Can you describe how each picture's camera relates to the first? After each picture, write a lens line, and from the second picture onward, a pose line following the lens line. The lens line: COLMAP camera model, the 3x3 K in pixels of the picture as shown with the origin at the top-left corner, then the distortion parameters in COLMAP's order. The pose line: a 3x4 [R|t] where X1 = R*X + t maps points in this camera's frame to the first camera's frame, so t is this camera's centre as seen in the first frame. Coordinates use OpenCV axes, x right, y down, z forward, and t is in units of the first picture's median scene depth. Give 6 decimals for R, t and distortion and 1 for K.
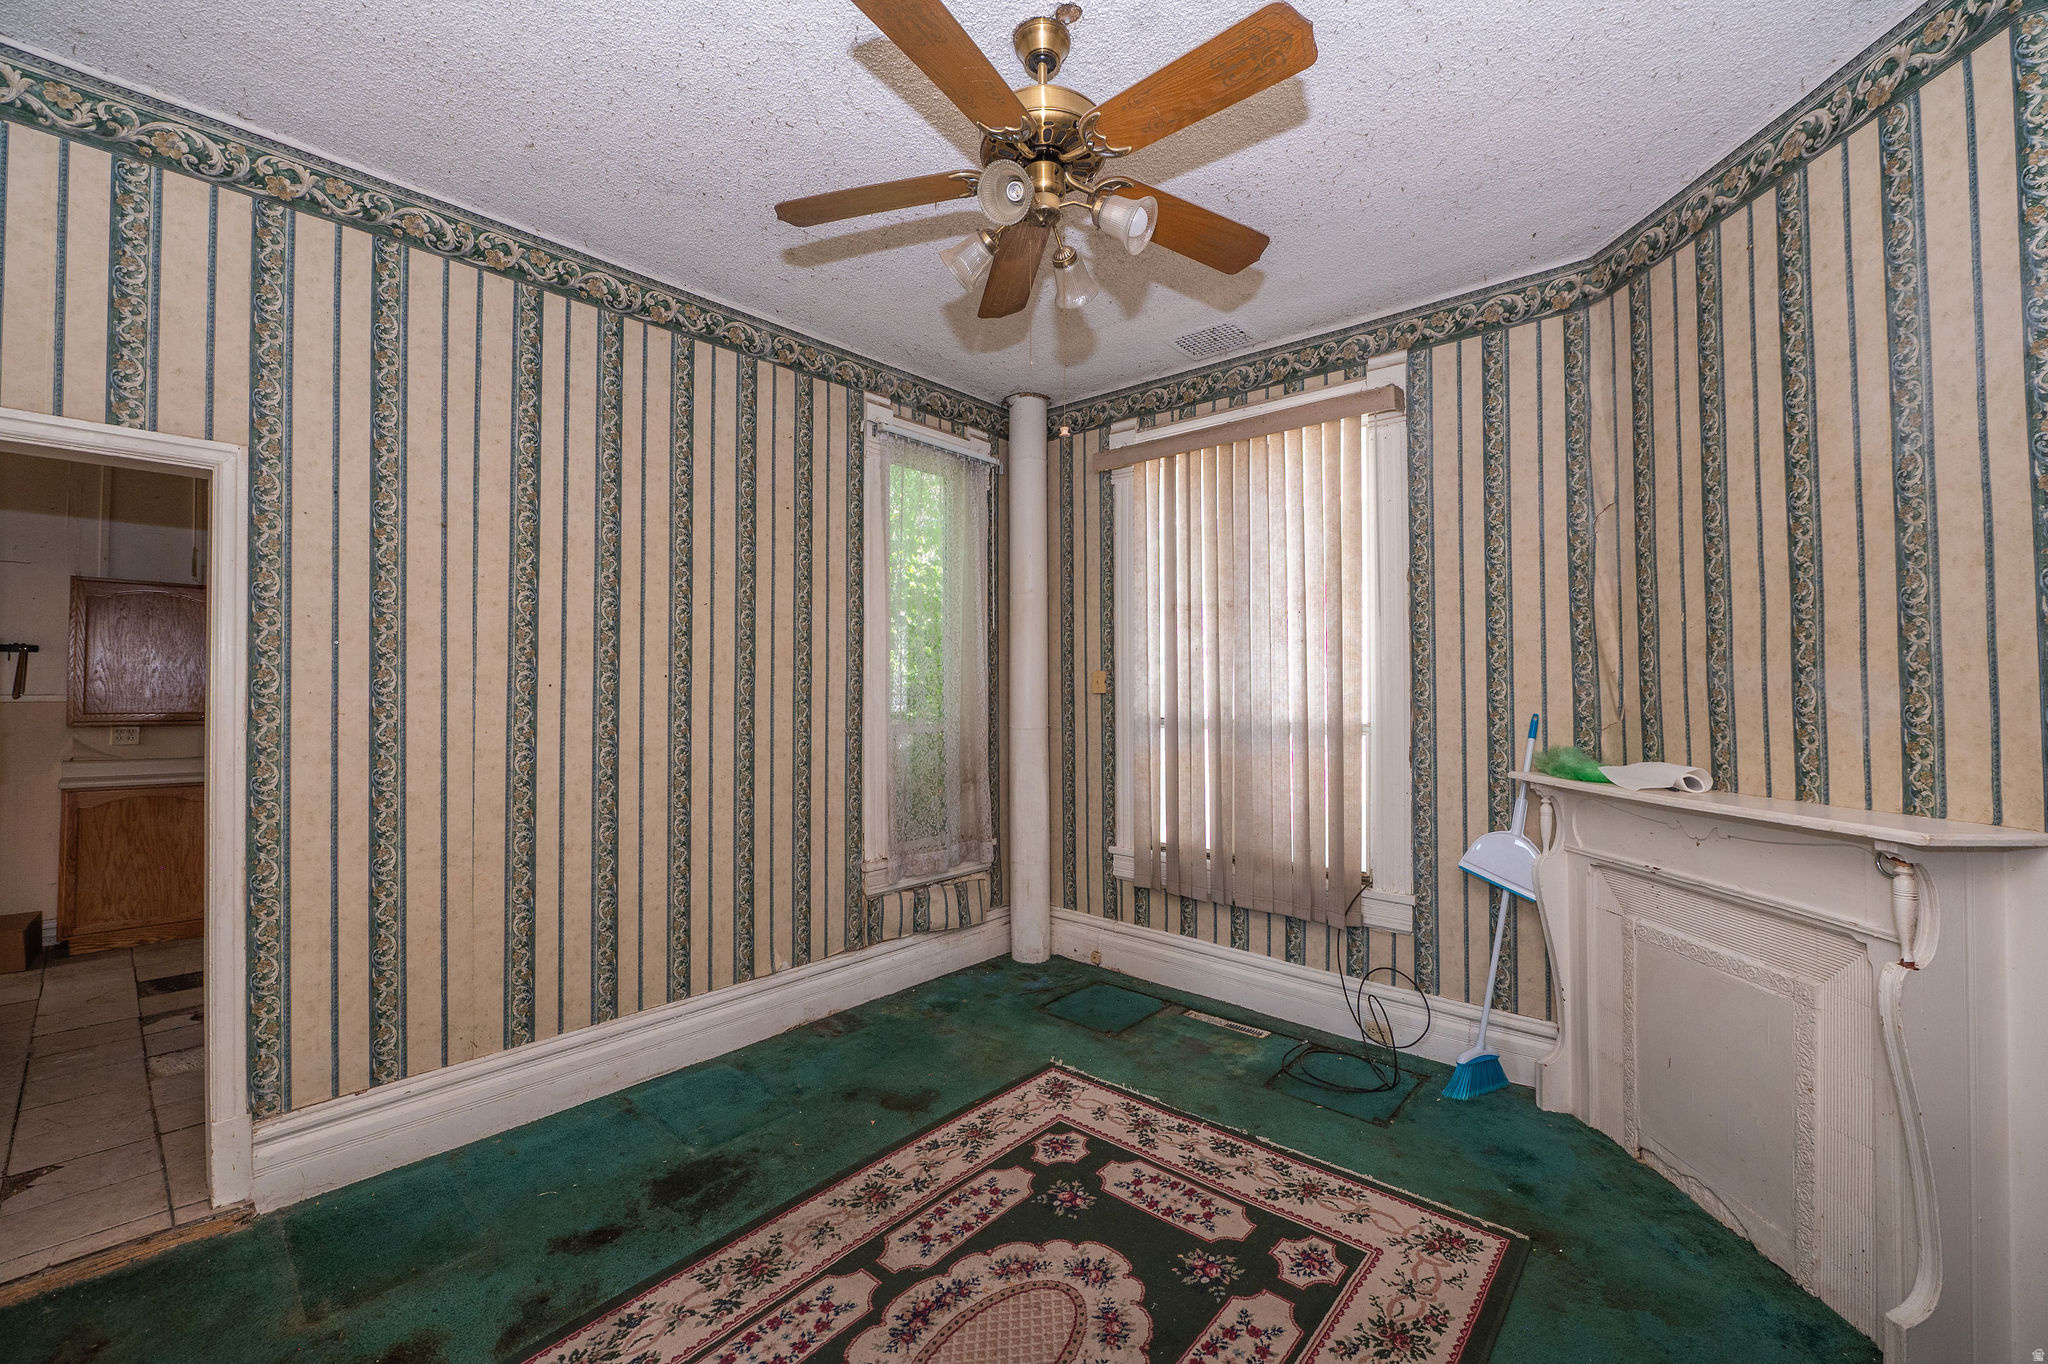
lens RADIAL K [[811.6, 0, 1031.3], [0, 811.6, 671.9], [0, 0, 1]] dist [-0.011627, 0.000123]
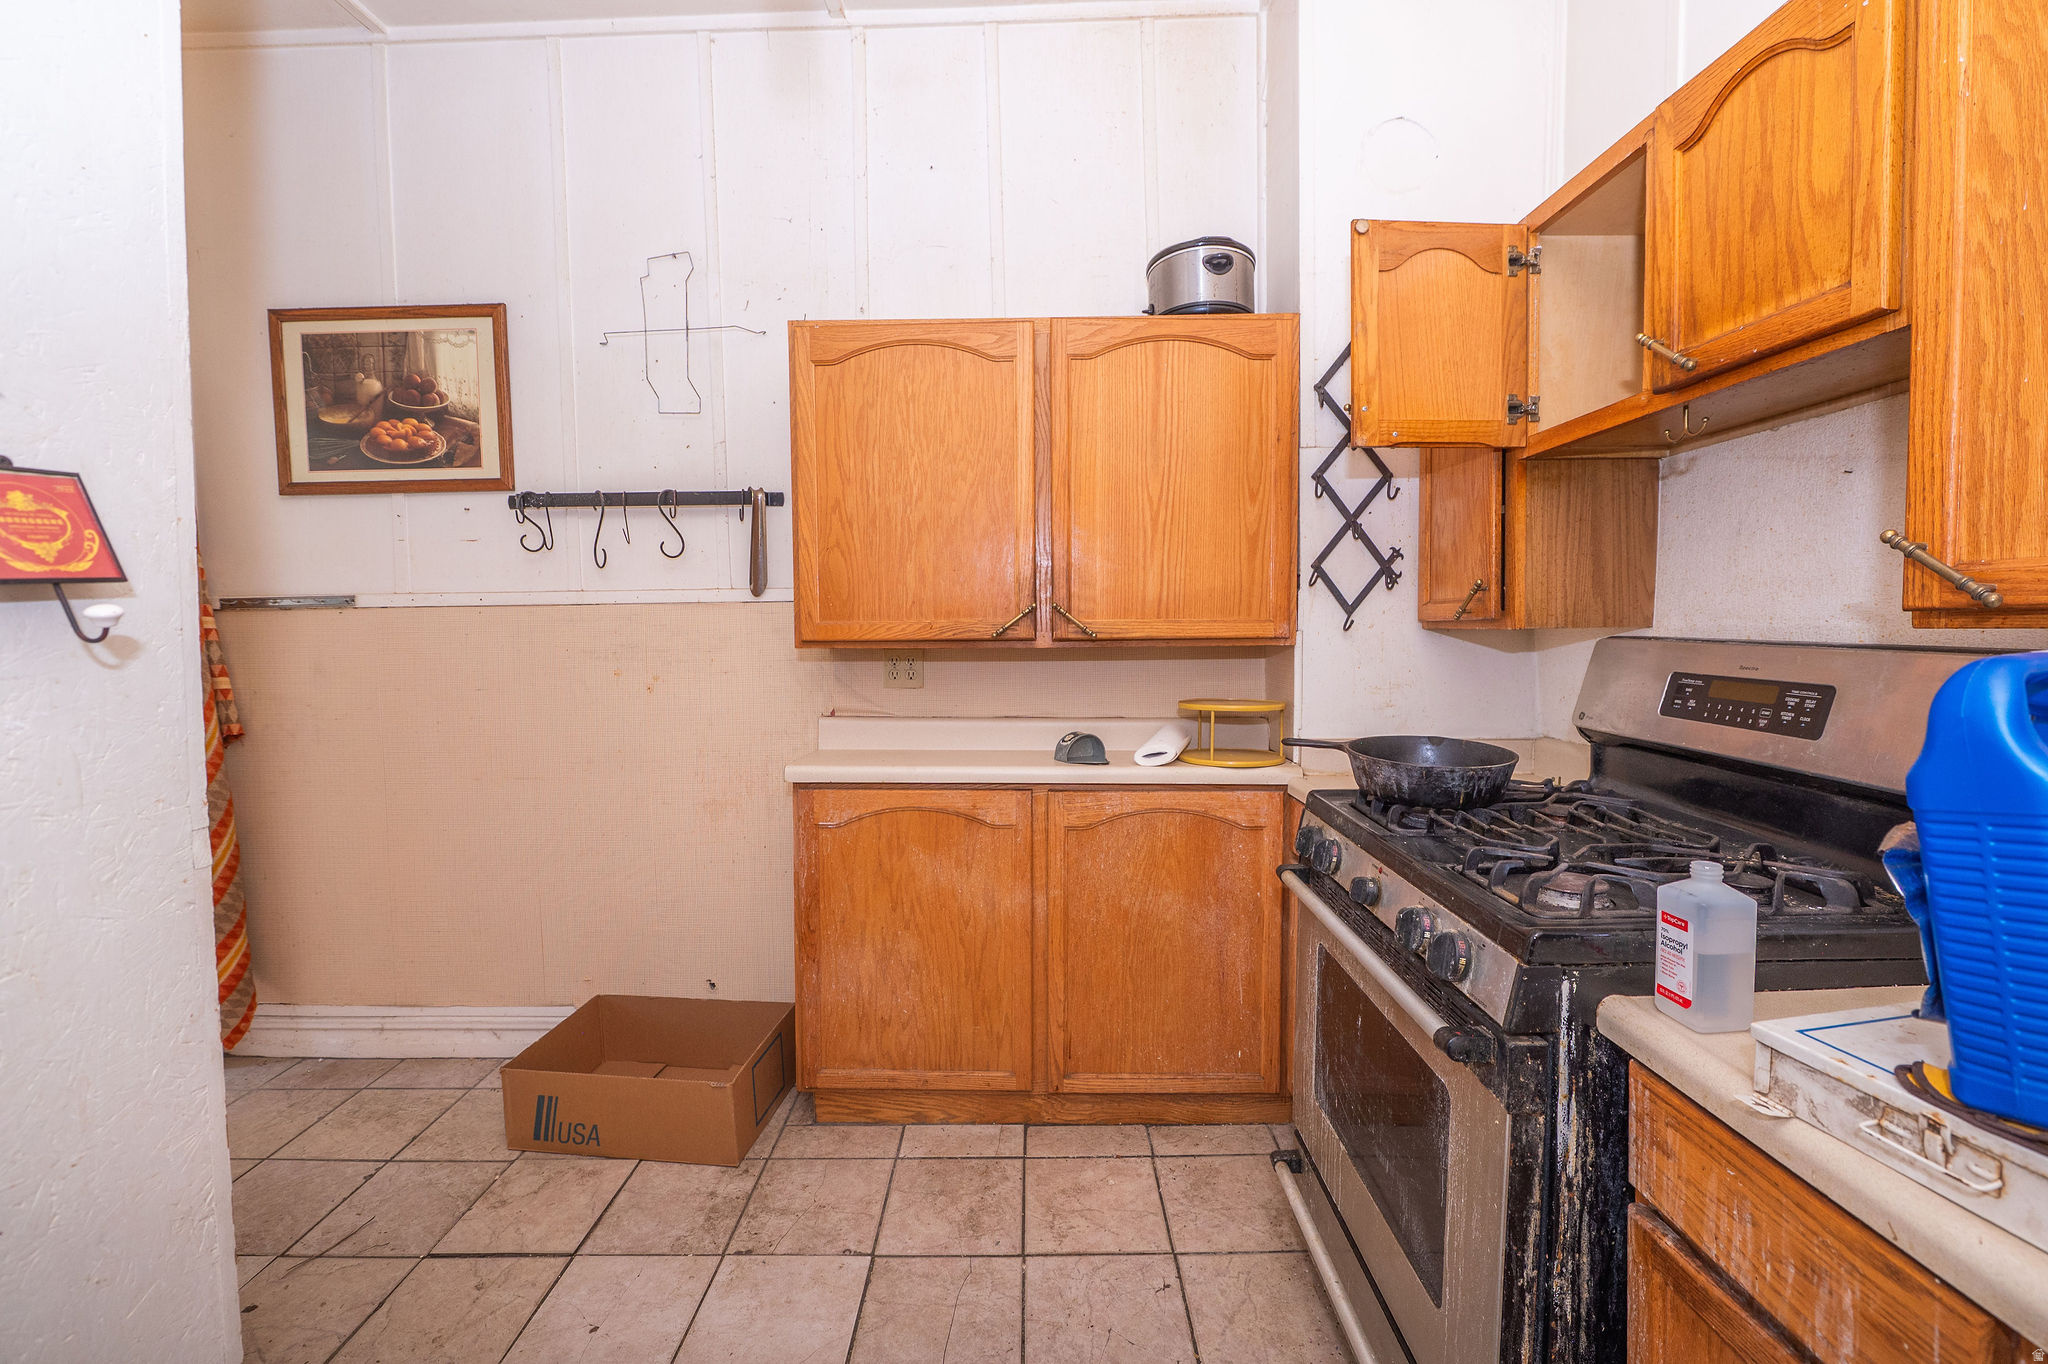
lens RADIAL K [[854.2, 0, 1026.0], [0, 854.2, 671.8], [0, 0, 1]] dist [-0.010276, -0.001554]
pose [[0.631493, 0.040437, -0.774326, -0.704650], [0.022333, 0.997276, 0.070293, 0.046242], [0.775060, -0.061683, 0.628870, 0.757144]]
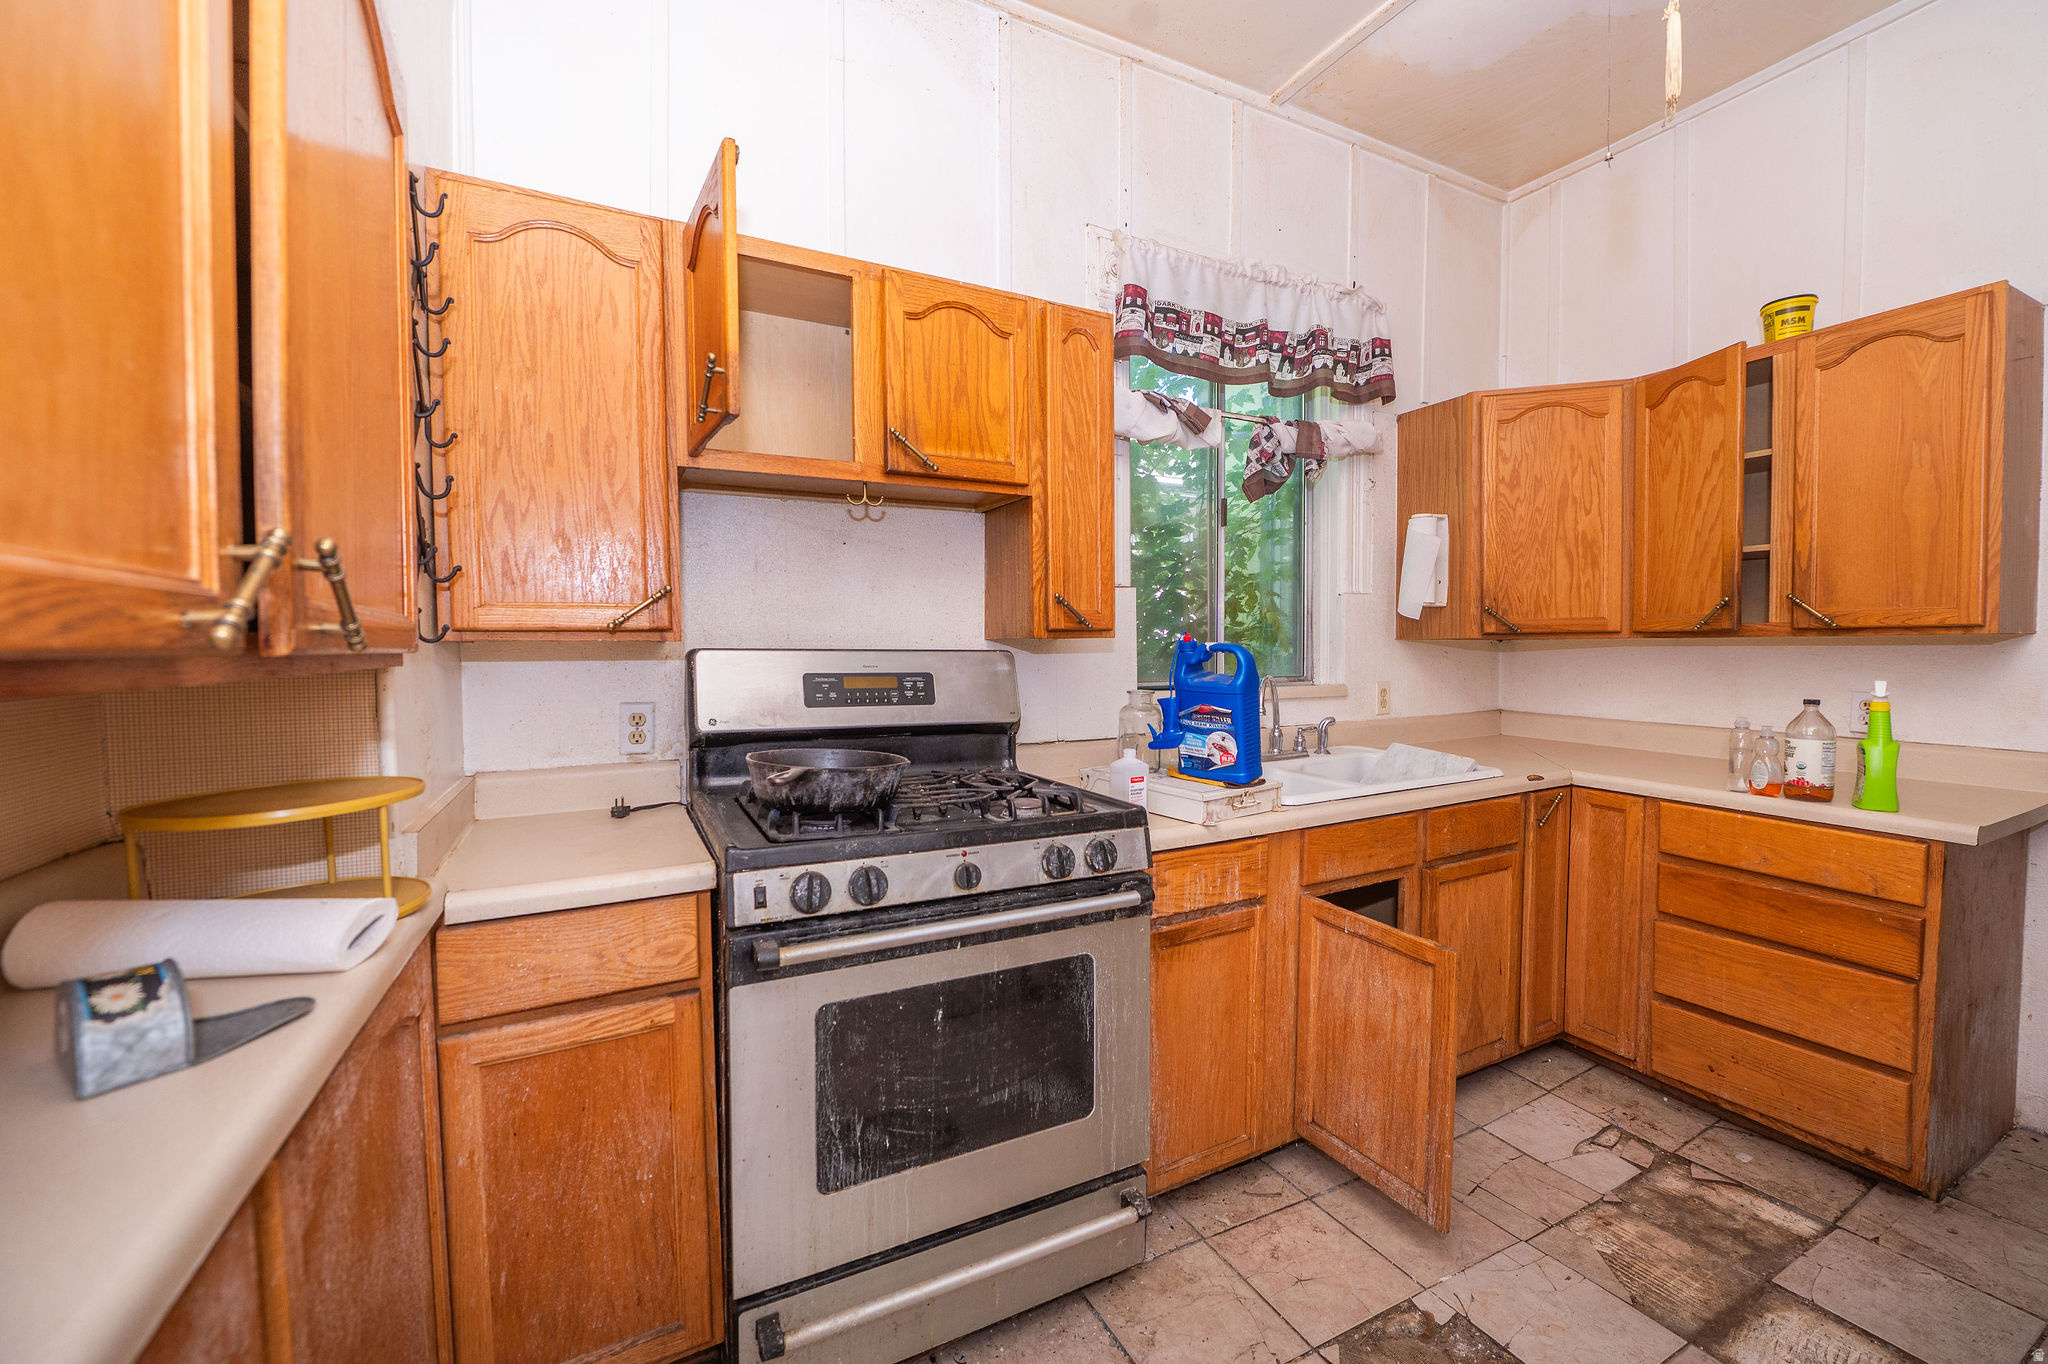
lens RADIAL K [[811.6, 0, 1019.6], [0, 811.6, 677.8], [0, 0, 1]] dist [-0.011627, 0.000123]
pose [[0.396535, -0.032771, 0.917435, -1.139954], [-0.013314, 0.999052, 0.041442, 0.058713], [-0.917923, -0.028648, 0.395723, 0.898819]]
